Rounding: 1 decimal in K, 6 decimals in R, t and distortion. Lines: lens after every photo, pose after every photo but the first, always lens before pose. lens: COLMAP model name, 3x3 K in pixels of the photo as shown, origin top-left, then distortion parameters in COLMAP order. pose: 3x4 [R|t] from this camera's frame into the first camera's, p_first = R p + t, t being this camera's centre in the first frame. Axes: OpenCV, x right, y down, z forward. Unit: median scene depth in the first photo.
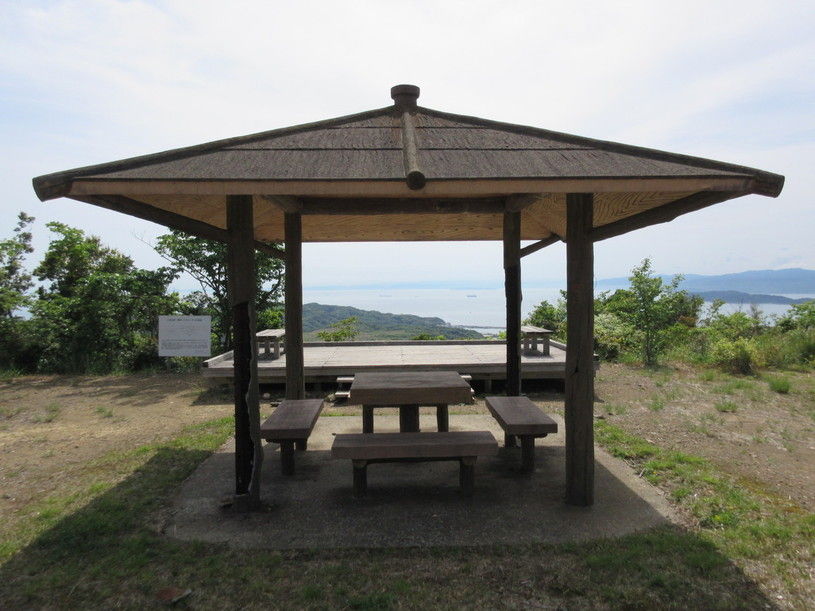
lens RADIAL K [[608.8, 0, 408.3], [0, 608.8, 304.2], [0, 0, 1]] dist [-0.003826, 0.002304]
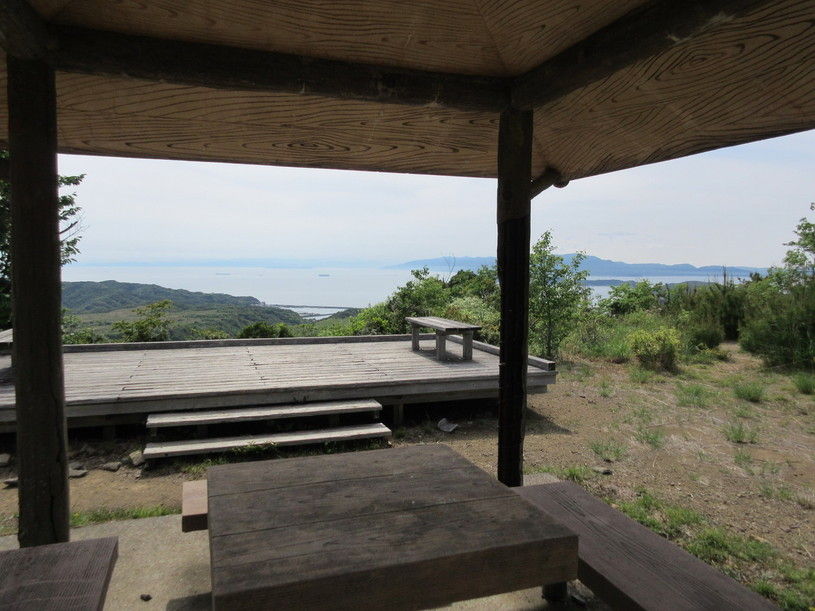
lens RADIAL K [[608.8, 0, 407.0], [0, 608.8, 305.4], [0, 0, 1]] dist [-0.003826, 0.002304]
pose [[0.955842, -0.003358, 0.293863, -0.047874], [-0.007337, 0.999350, 0.035285, -0.004101], [-0.293790, -0.035882, 0.955196, 0.364782]]
